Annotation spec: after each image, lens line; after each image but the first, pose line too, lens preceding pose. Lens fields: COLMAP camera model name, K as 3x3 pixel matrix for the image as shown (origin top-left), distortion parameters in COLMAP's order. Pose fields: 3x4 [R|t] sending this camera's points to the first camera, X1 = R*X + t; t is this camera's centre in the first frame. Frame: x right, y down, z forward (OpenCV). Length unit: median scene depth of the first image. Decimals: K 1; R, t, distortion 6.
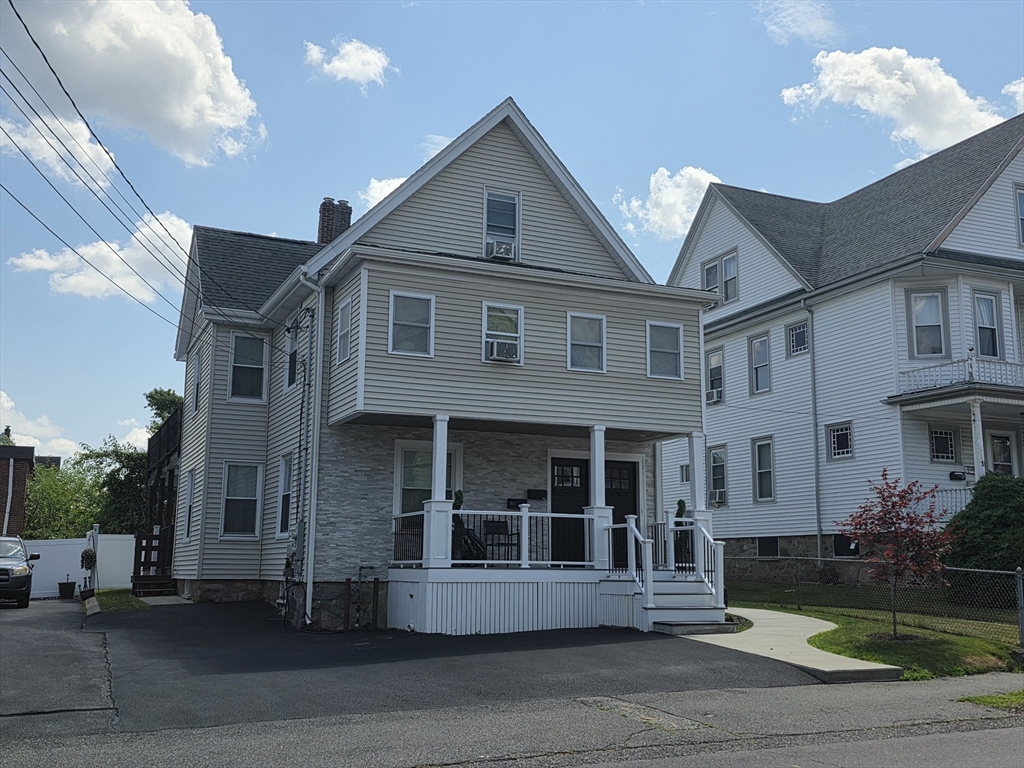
lens RADIAL K [[1071.1, 0, 539.3], [0, 1071.1, 373.6], [0, 0, 1]] dist [0.090249, 0.000000]
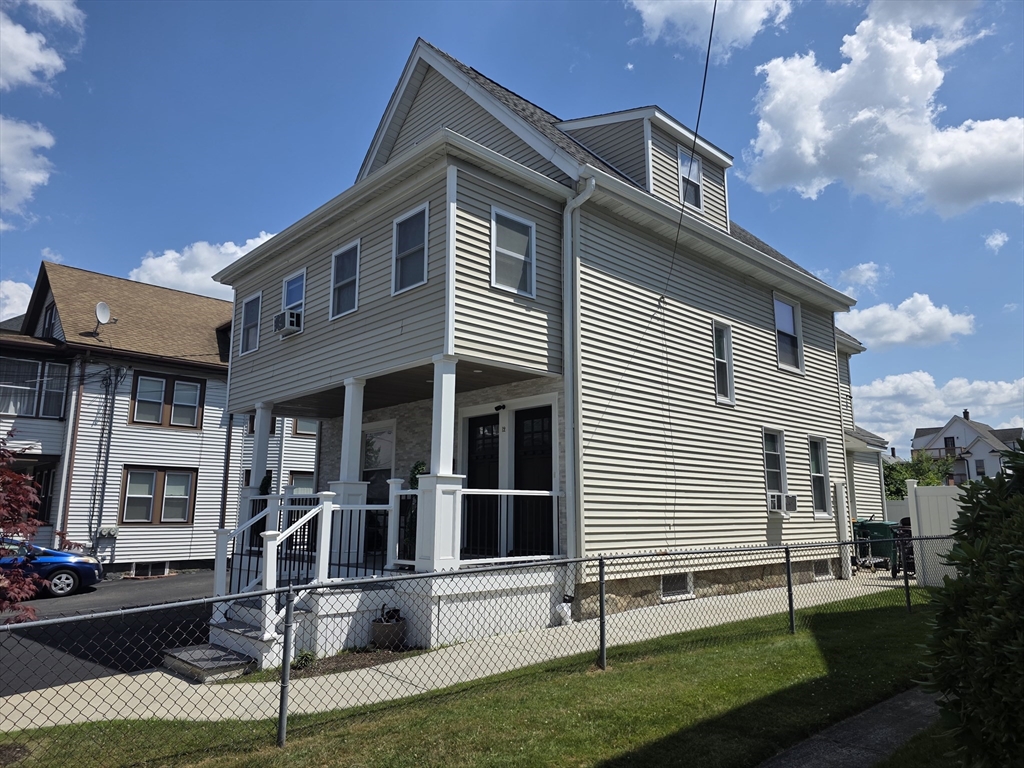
lens RADIAL K [[694.5, 0, 516.2], [0, 694.5, 384.7], [0, 0, 1]] dist [0.056364, -0.026451]
pose [[0.312641, -0.176811, -0.933270, 0.531659], [0.173219, 0.976660, -0.127004, 0.129739], [0.933944, -0.121953, 0.335971, 0.875882]]
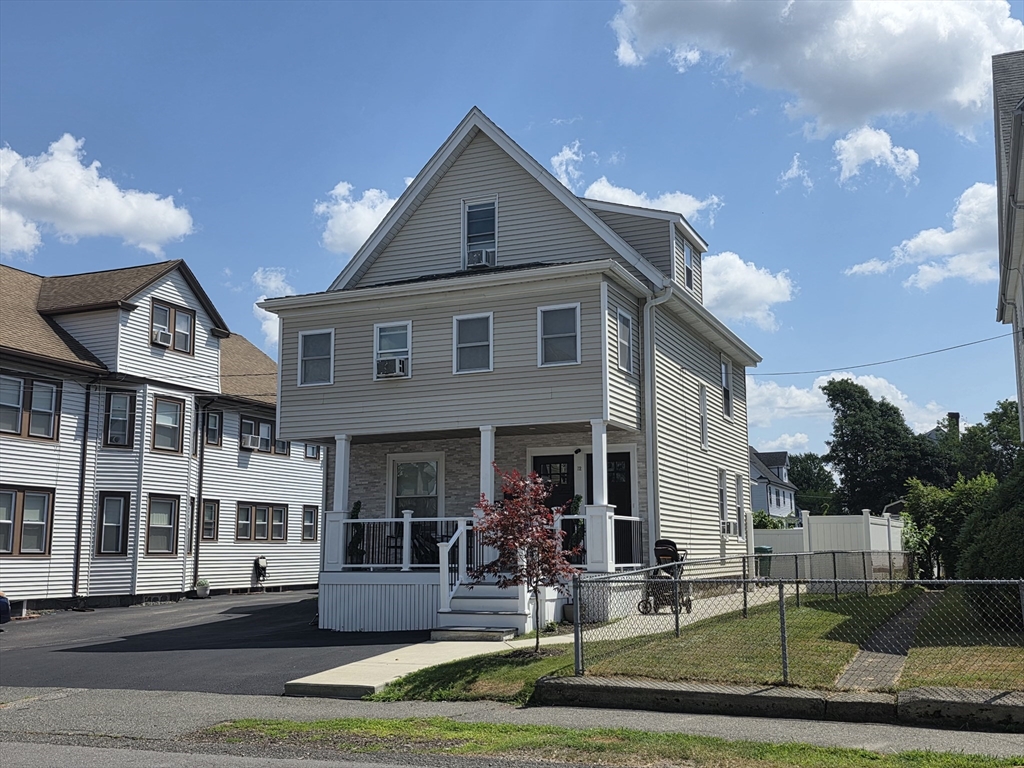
lens RADIAL K [[1071.1, 0, 509.0], [0, 1071.1, 381.8], [0, 0, 1]] dist [0.090249, 0.000000]
pose [[0.660954, -0.127051, -0.739593, 0.746136], [0.144586, 0.988658, -0.040624, 0.048087], [0.736366, -0.080084, 0.671828, 0.333560]]
